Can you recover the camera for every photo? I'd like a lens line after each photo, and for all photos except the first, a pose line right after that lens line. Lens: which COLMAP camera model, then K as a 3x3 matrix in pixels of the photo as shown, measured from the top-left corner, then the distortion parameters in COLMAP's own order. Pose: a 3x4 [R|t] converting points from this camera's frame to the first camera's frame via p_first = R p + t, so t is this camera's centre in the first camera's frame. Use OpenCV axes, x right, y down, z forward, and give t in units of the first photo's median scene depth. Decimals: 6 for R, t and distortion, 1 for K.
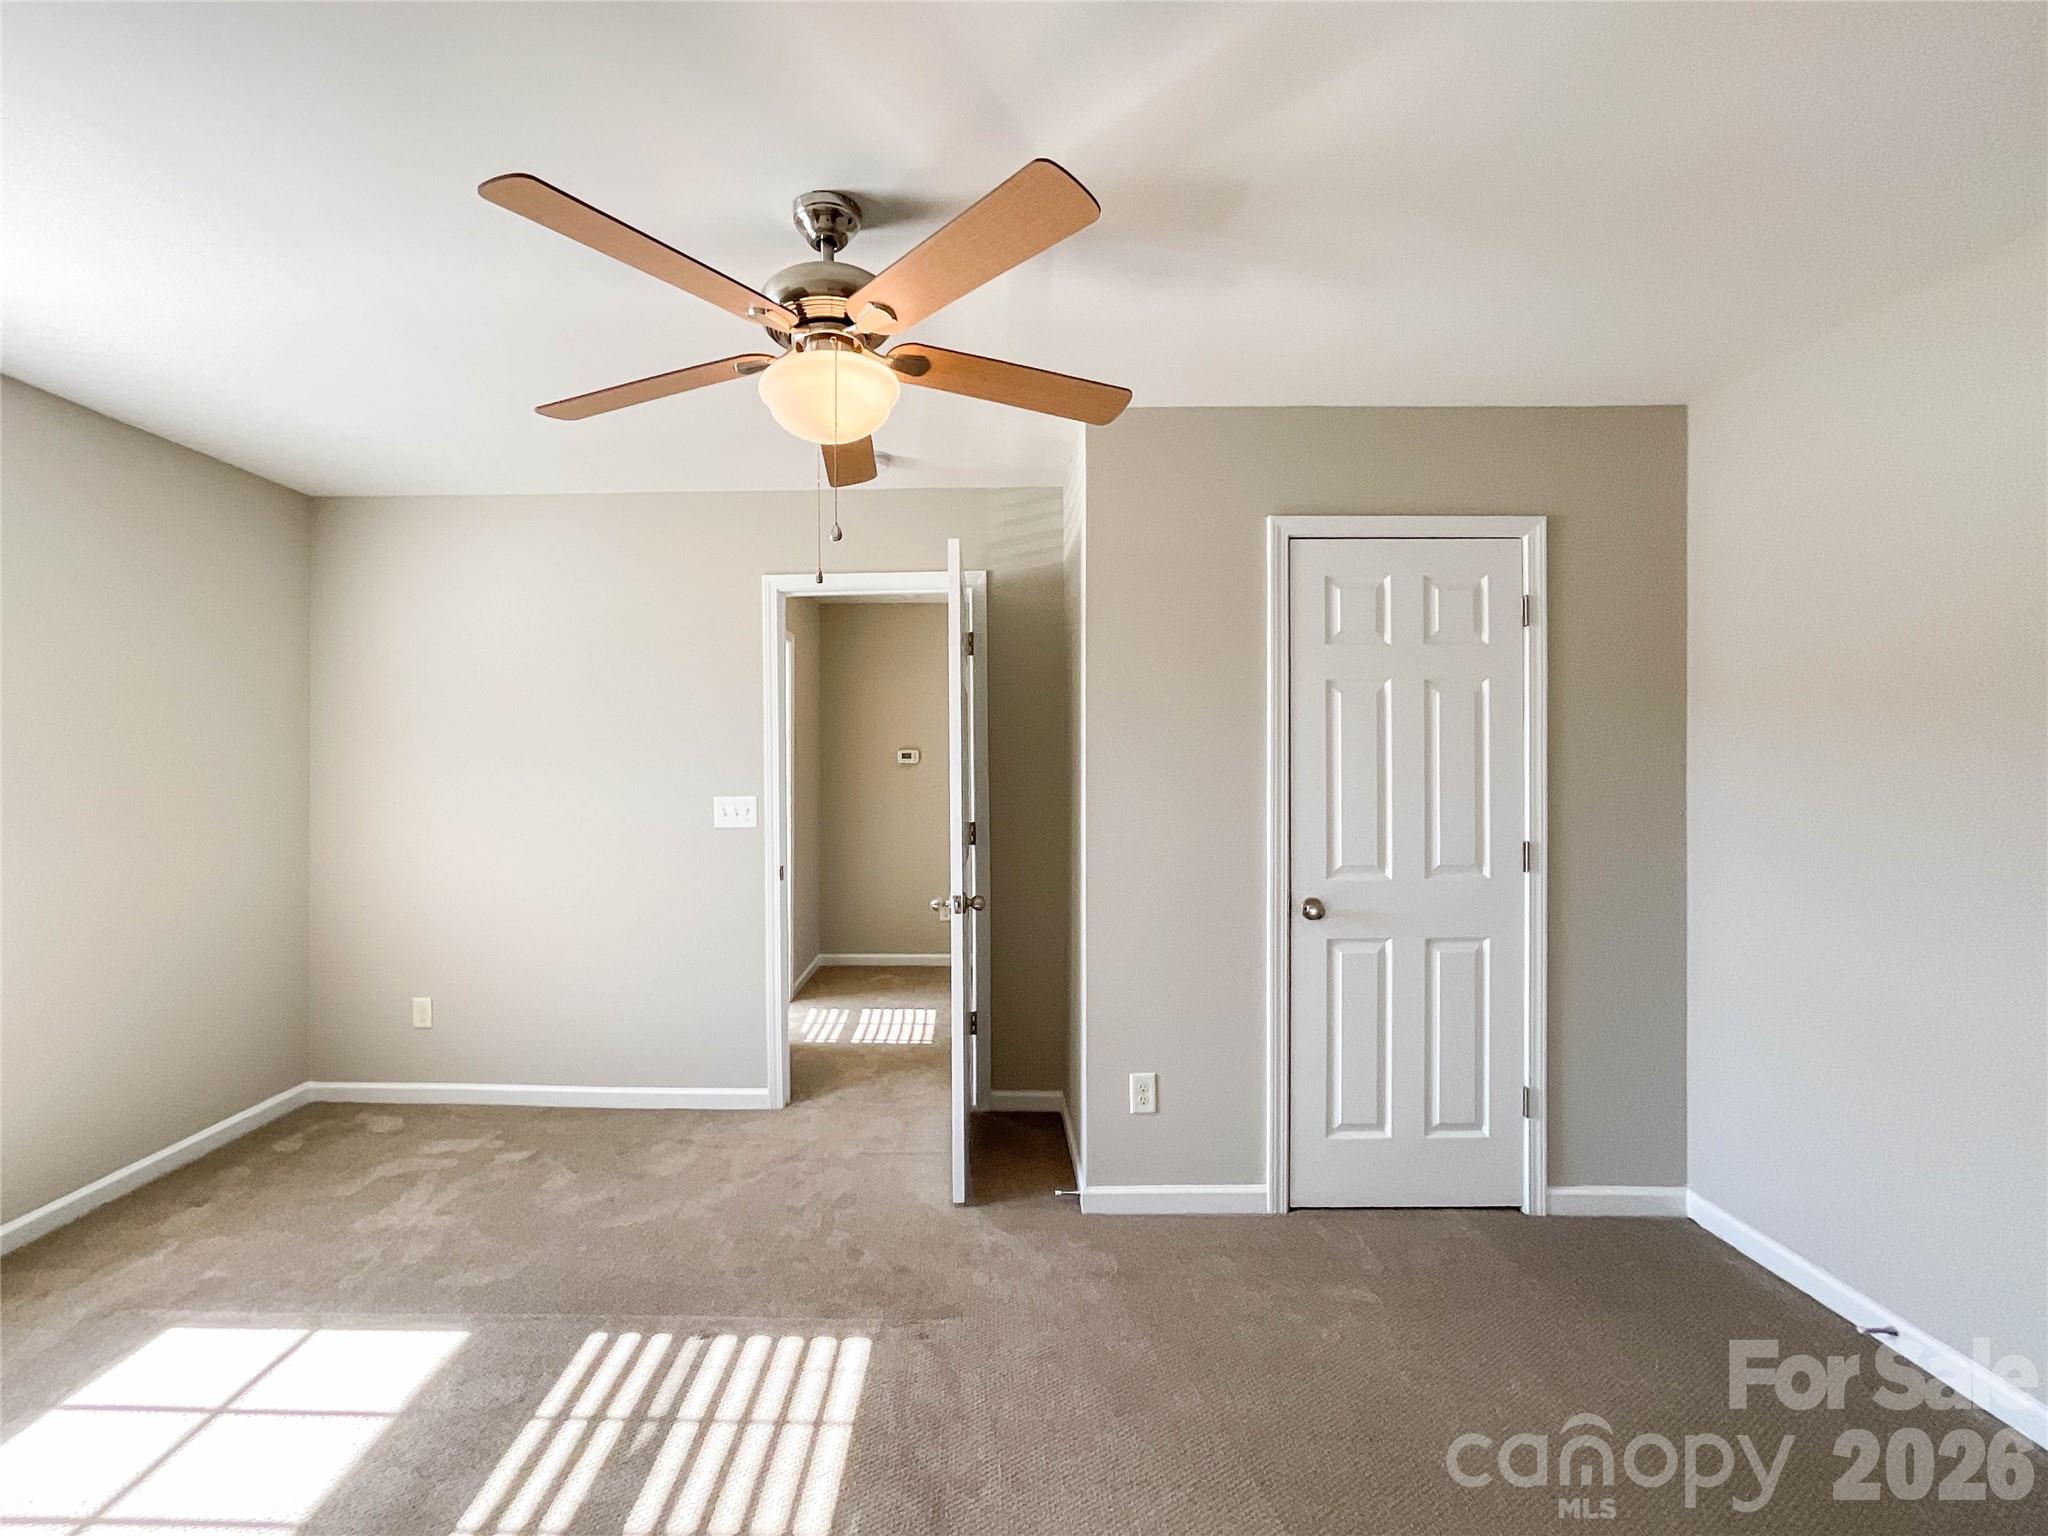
lens RADIAL K [[848.8, 0, 1022.5], [0, 848.8, 768.6], [0, 0, 1]] dist [-0.009393, 0.004011]
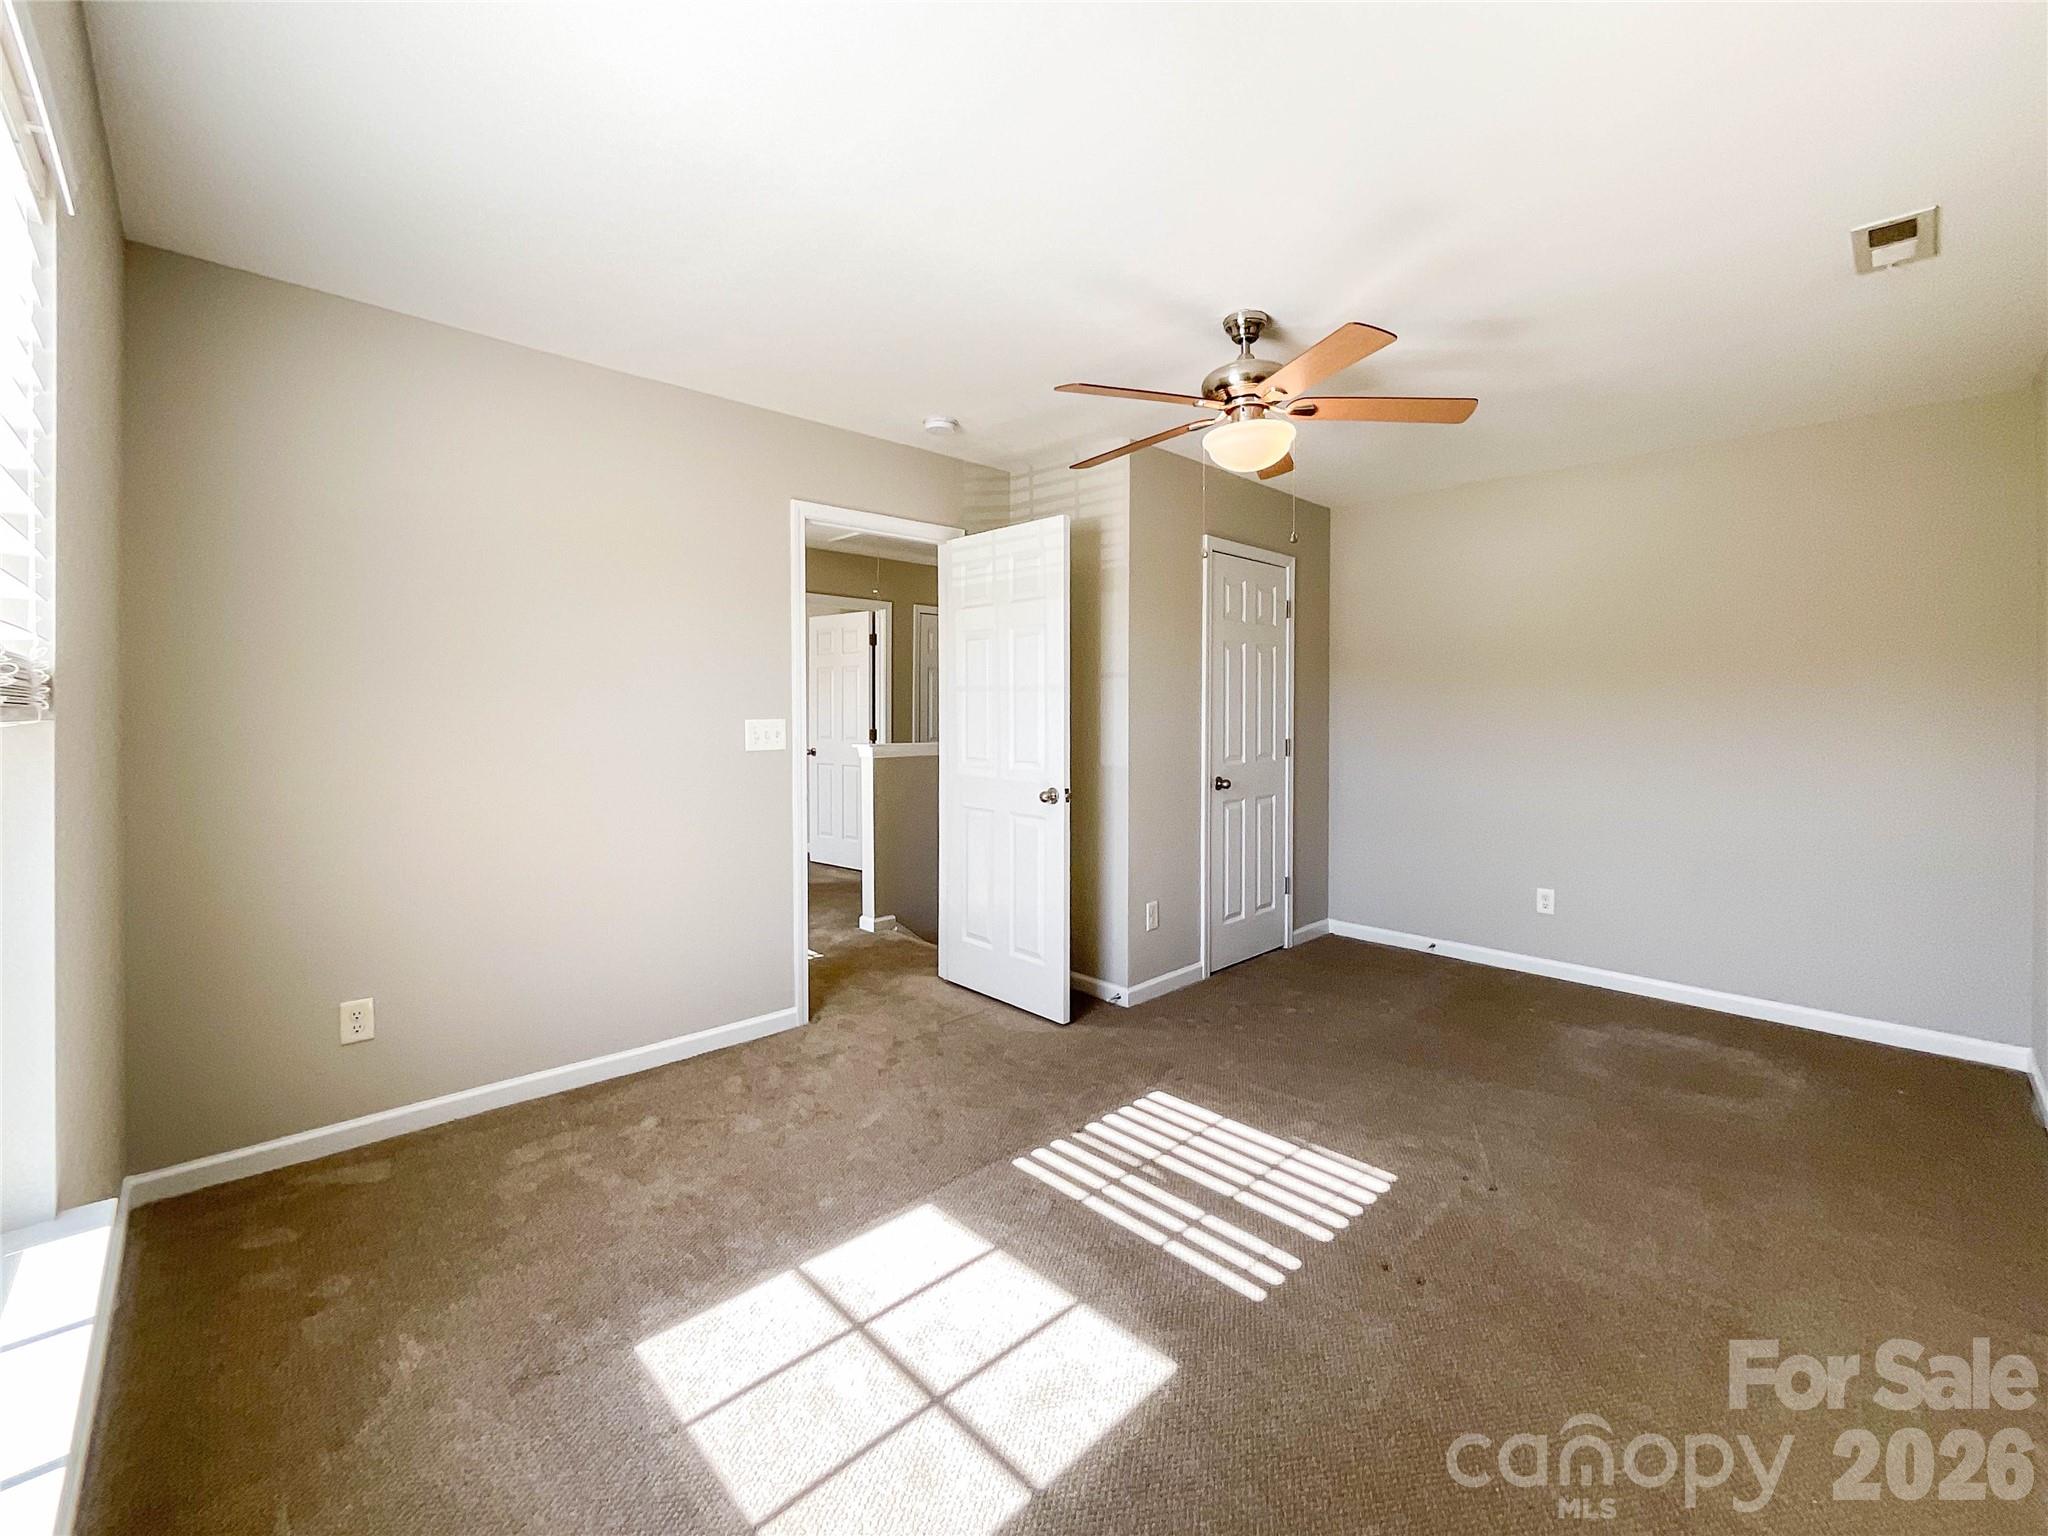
lens RADIAL K [[848.8, 0, 1010.1], [0, 848.8, 717.0], [0, 0, 1]] dist [-0.009393, 0.004011]
pose [[0.716501, 0.000211, 0.697586, -1.063959], [-0.001935, 0.999997, 0.001684, 0.036476], [-0.697583, -0.002557, 0.716499, 0.124995]]
